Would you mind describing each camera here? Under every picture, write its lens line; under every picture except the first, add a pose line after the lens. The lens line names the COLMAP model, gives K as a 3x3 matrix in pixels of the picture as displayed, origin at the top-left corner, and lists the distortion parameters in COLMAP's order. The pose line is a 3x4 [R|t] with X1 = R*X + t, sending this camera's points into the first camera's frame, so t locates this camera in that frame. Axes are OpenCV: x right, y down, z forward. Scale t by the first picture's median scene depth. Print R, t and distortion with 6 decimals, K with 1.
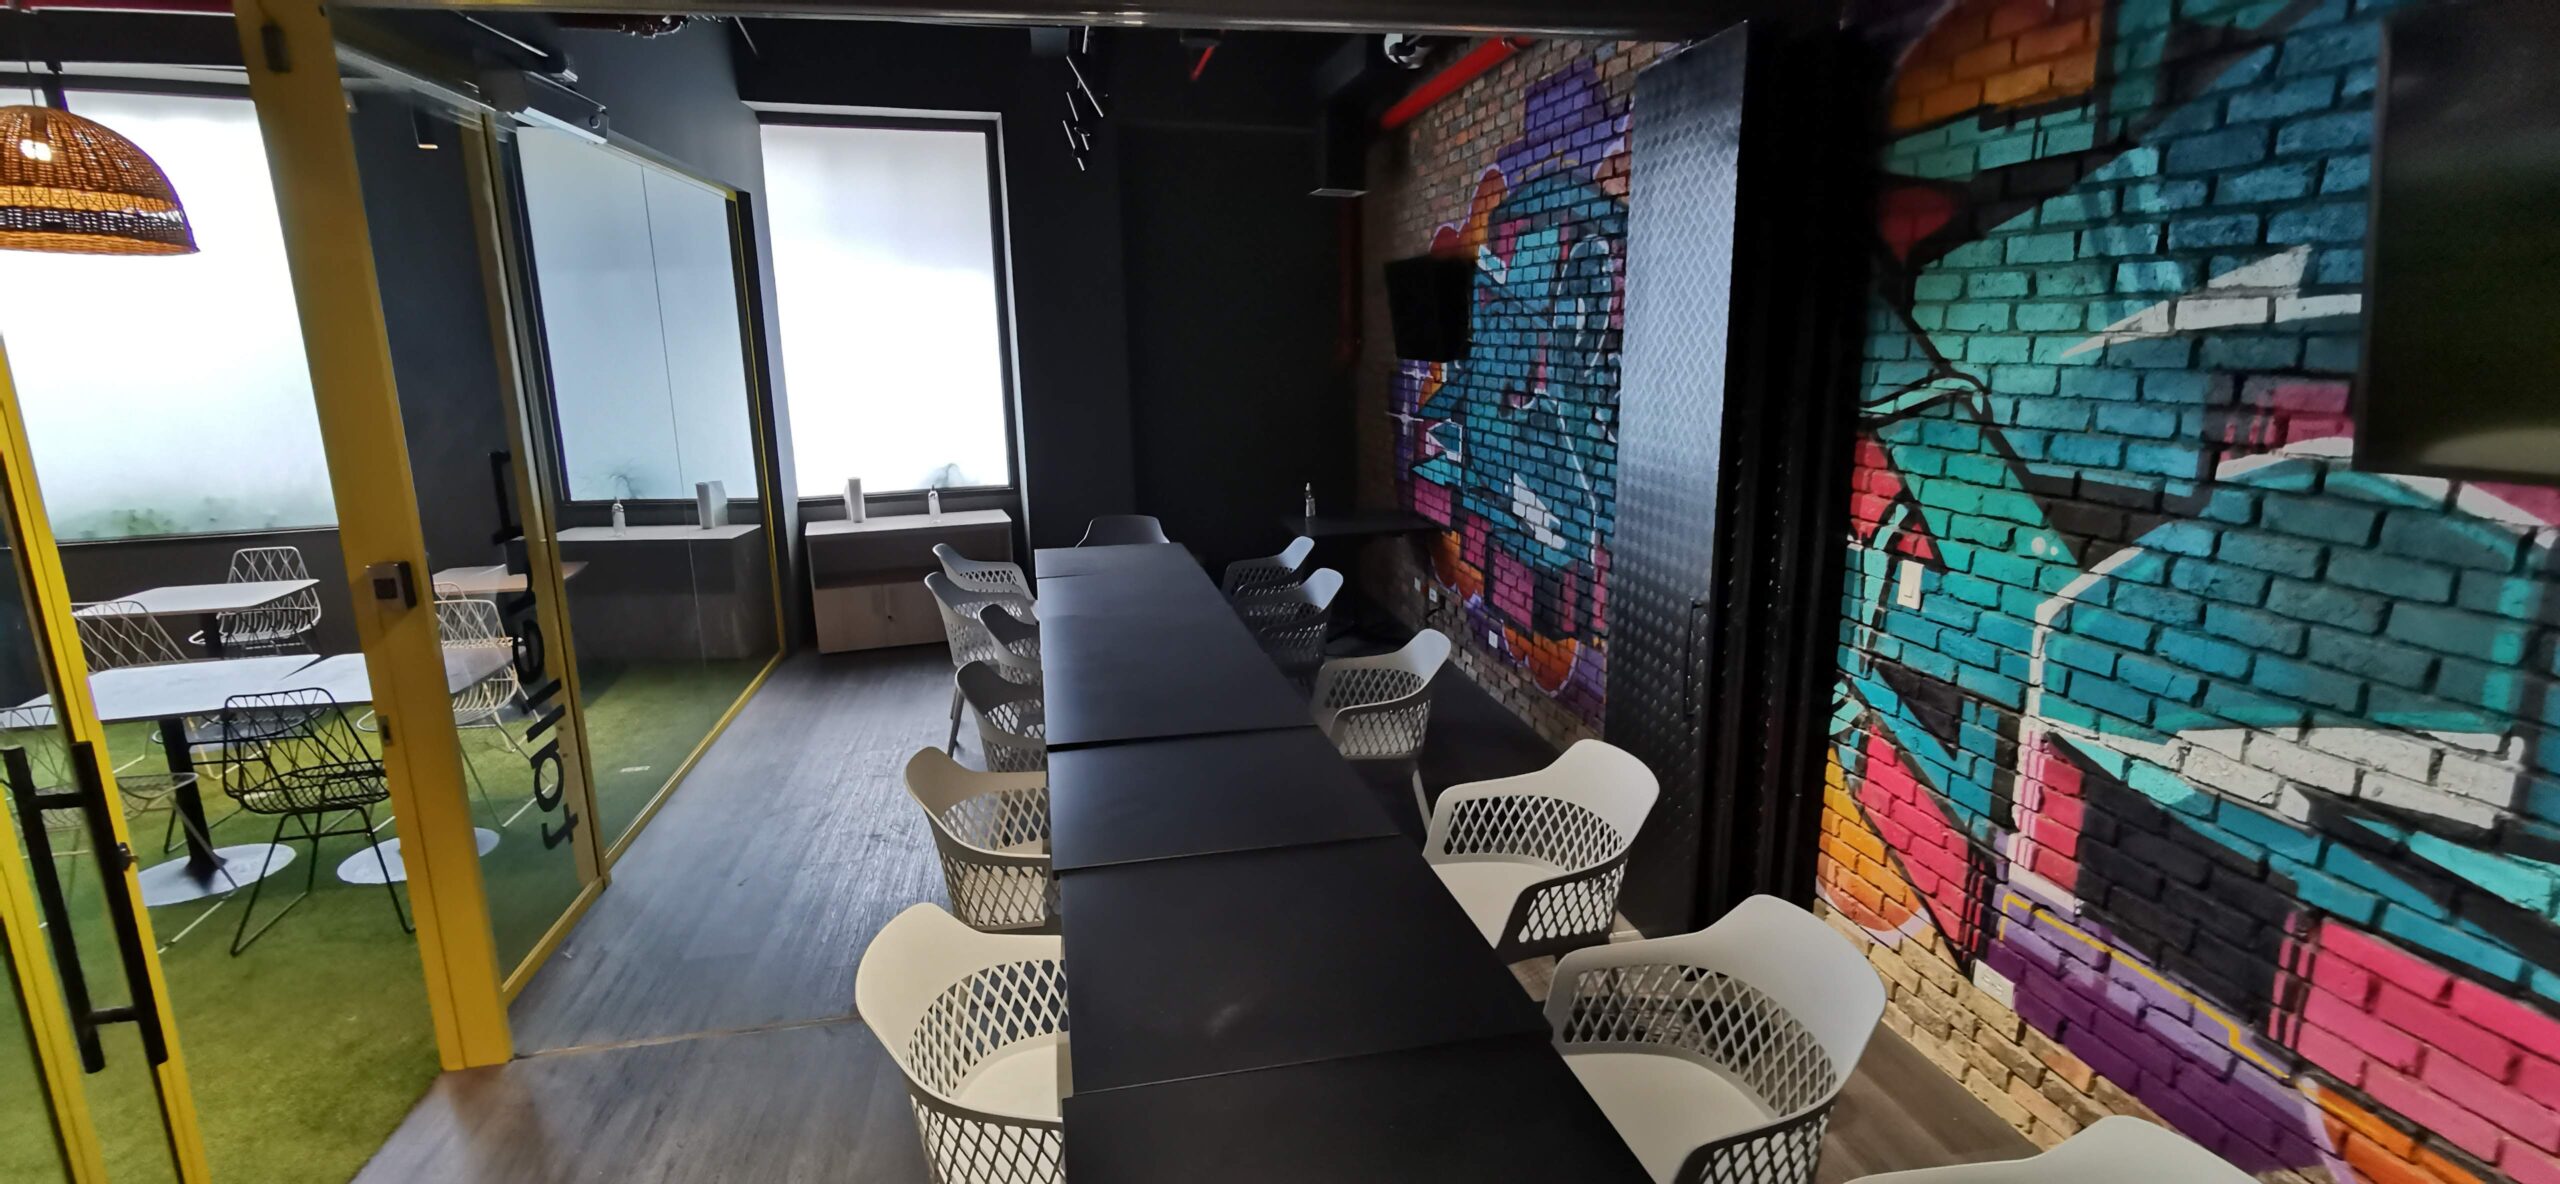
lens RADIAL K [[1168.3, 0, 1289.1], [0, 1168.3, 591.7], [0, 0, 1]] dist [-0.014520, 0.016599]
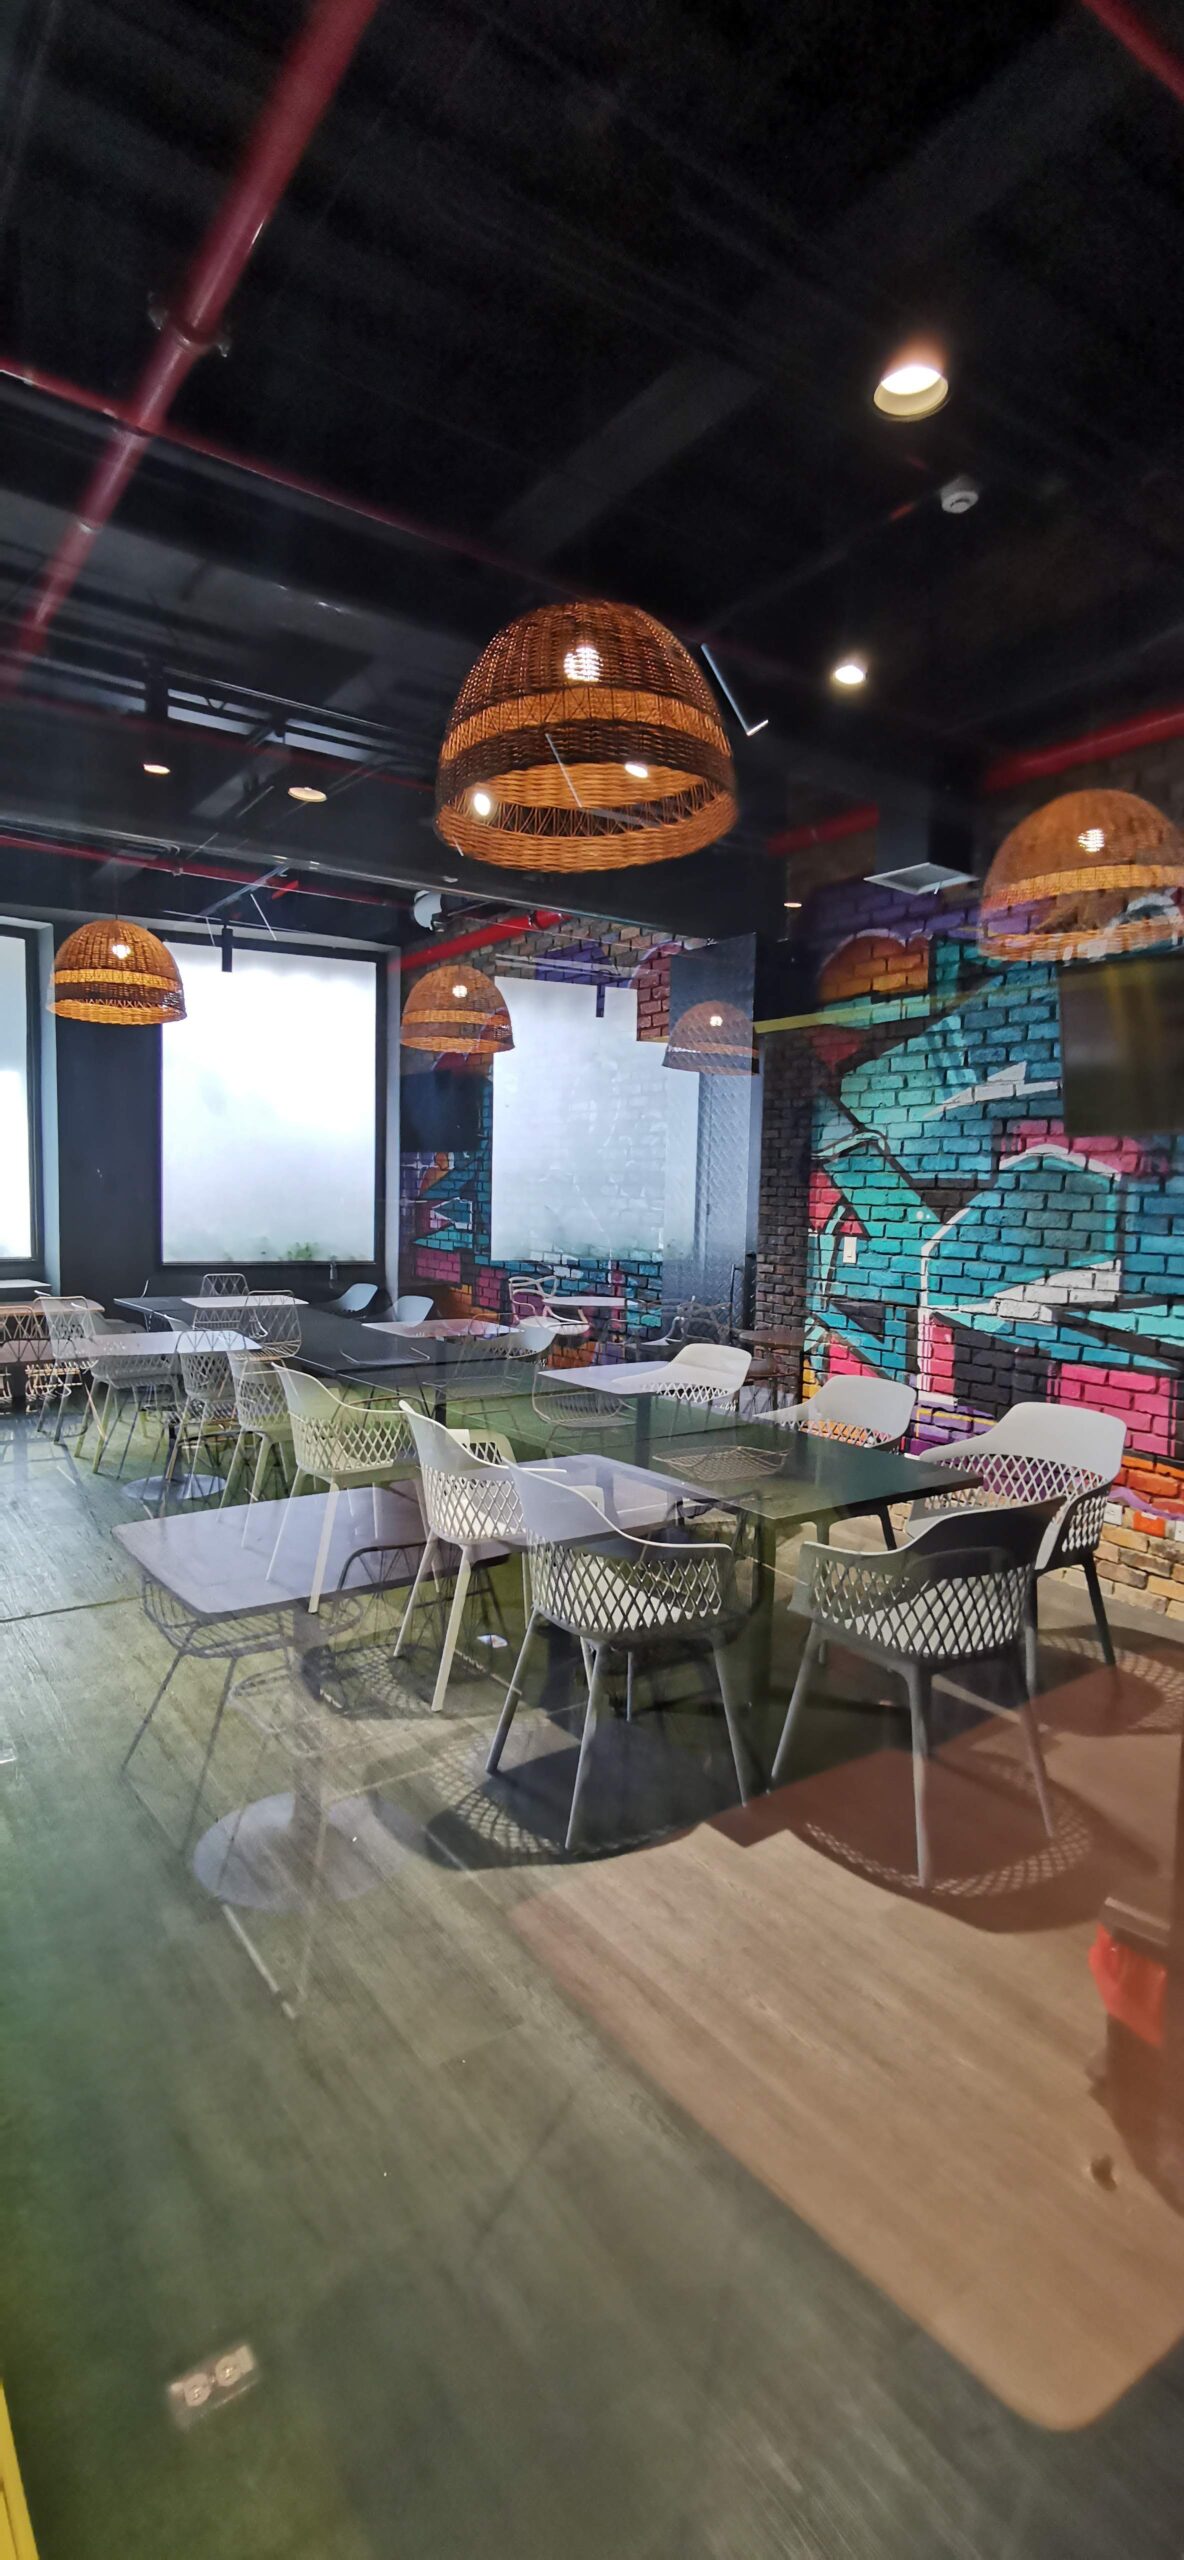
lens RADIAL K [[1176.3, 0, 577.2], [0, 1176.3, 1288.4], [0, 0, 1]] dist [-0.018805, 0.020562]
pose [[0.915324, -0.003236, 0.402704, -0.637029], [0.056637, 0.991064, -0.120769, 0.276918], [-0.398715, 0.133351, 0.907328, -0.497853]]
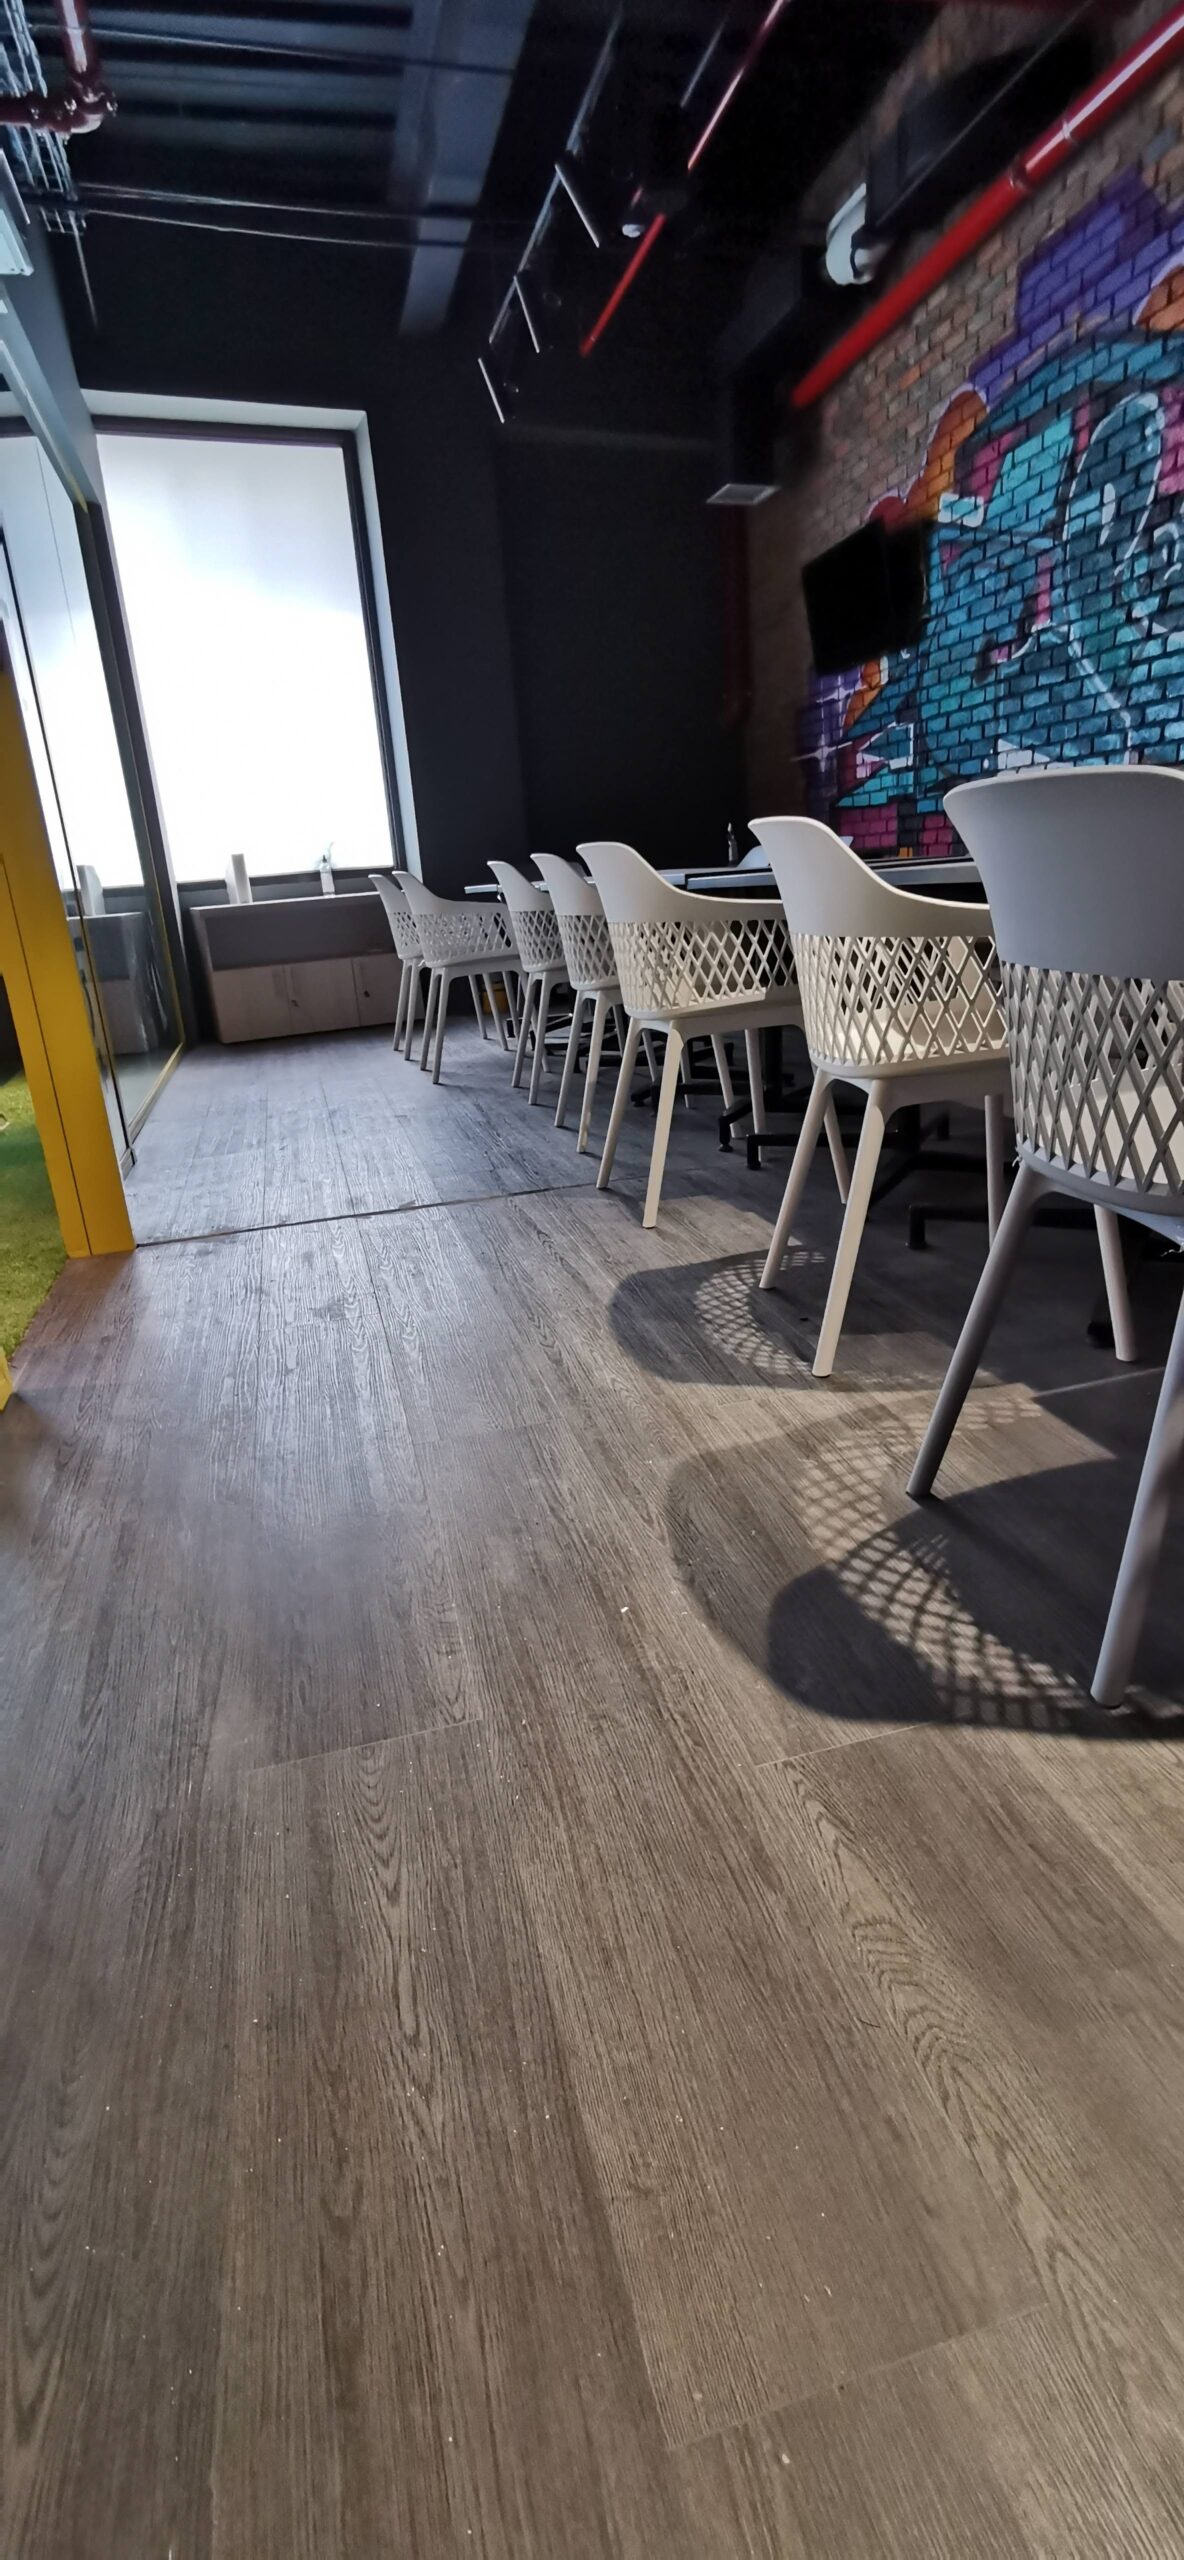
lens RADIAL K [[1161.2, 0, 592.0], [0, 1161.2, 1280.0], [0, 0, 1]] dist [0.005363, 0.000457]
pose [[0.996182, -0.077763, 0.039669, -0.428010], [0.072875, 0.990972, 0.112535, 0.420966], [-0.048062, -0.109214, 0.992856, 0.091416]]
